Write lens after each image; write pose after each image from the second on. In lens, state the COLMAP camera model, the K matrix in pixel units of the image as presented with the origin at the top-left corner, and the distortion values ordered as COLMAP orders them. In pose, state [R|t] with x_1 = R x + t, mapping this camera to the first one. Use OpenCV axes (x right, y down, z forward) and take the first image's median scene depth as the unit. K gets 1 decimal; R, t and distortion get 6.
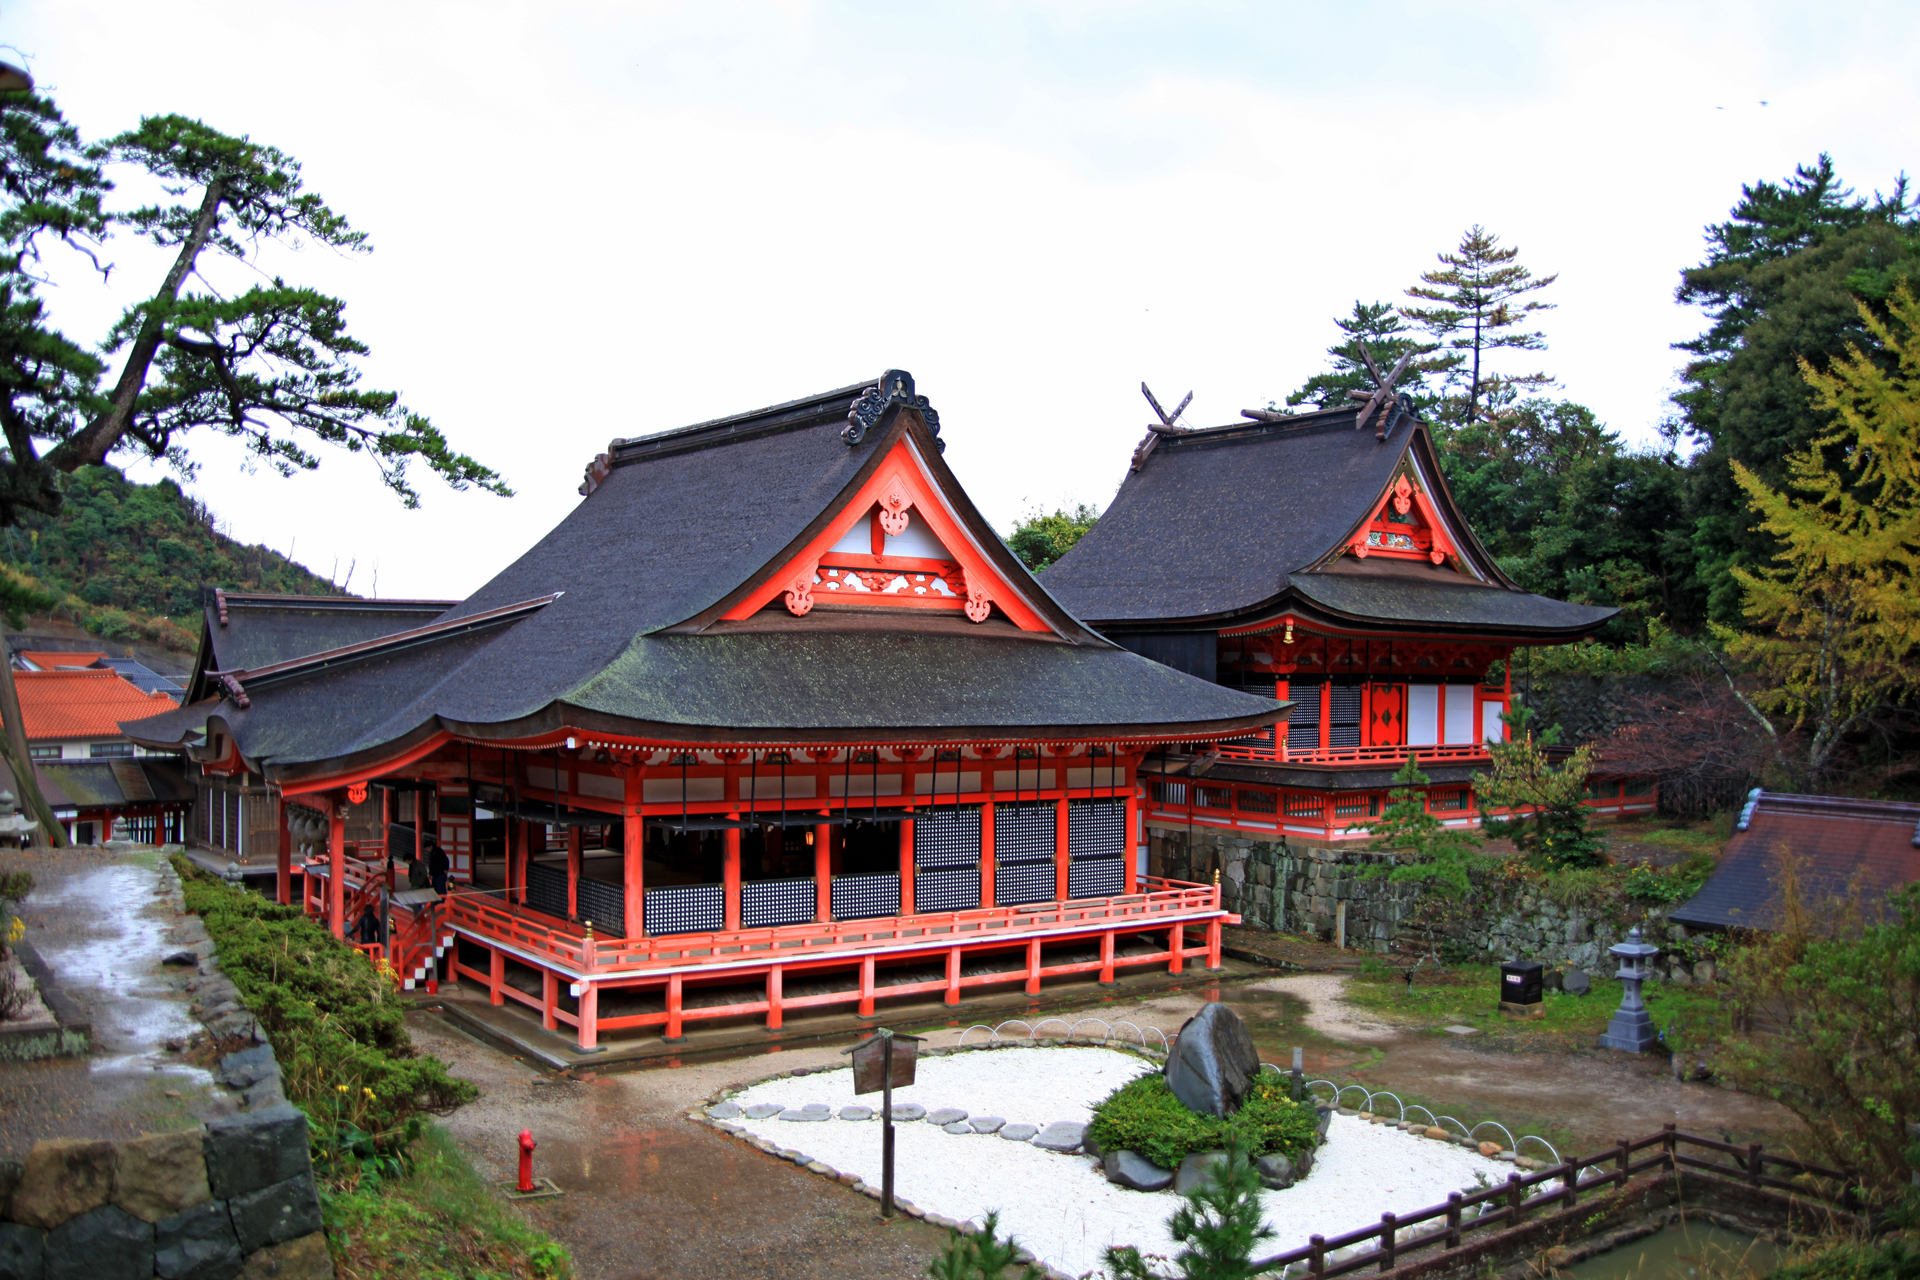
lens RADIAL K [[1603.6, 0, 964.0], [0, 1603.6, 653.5], [0, 0, 1]] dist [-0.115444, 0.023253]
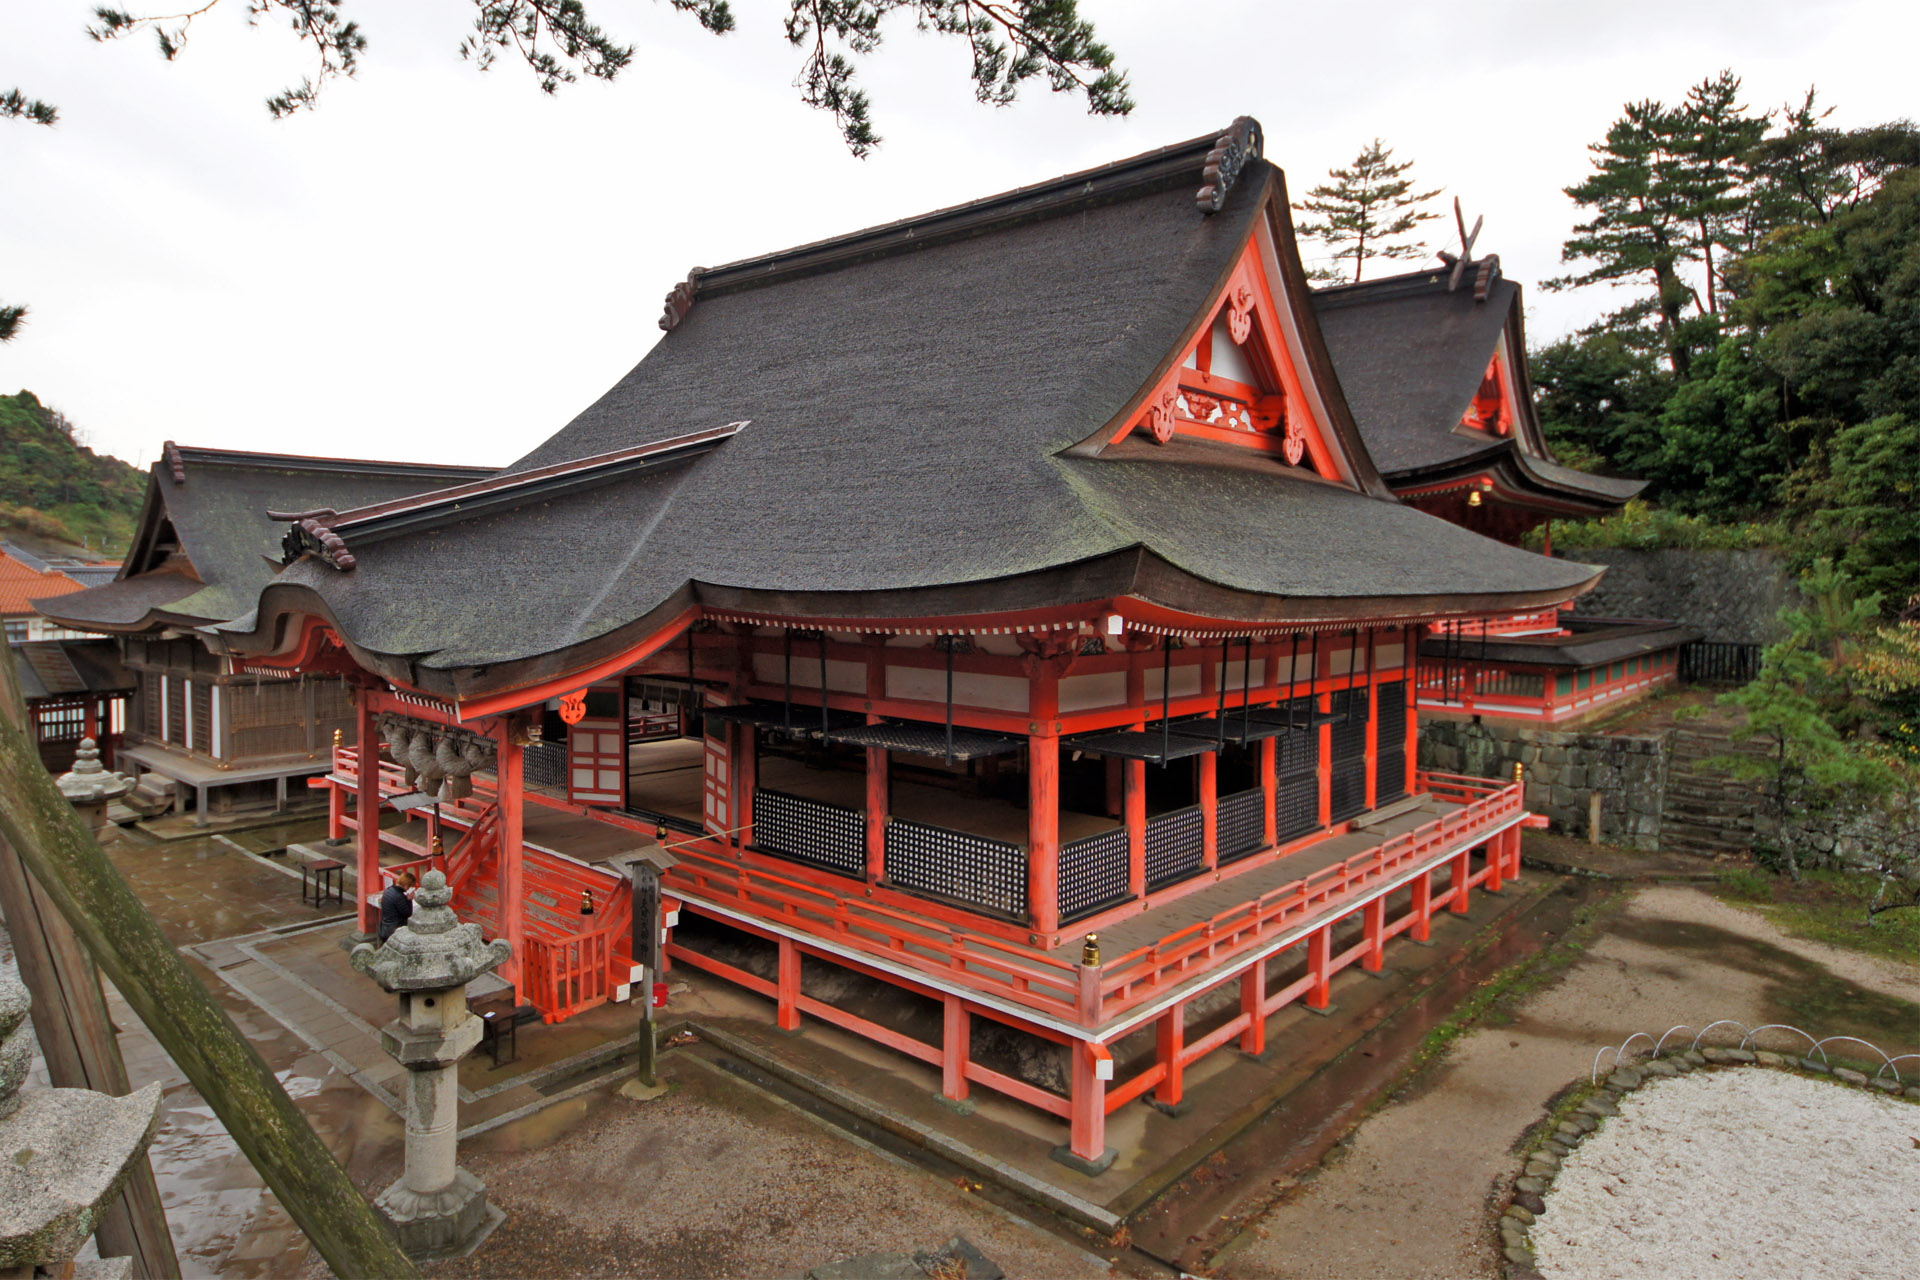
lens RADIAL K [[1154.6, 0, 850.5], [0, 1154.6, 597.7], [0, 0, 1]] dist [0.012883, -0.013460]
pose [[0.989055, -0.003690, 0.147504, -0.275049], [-0.002743, 0.999055, 0.043387, 0.020662], [-0.147525, -0.043317, 0.988109, 0.431916]]
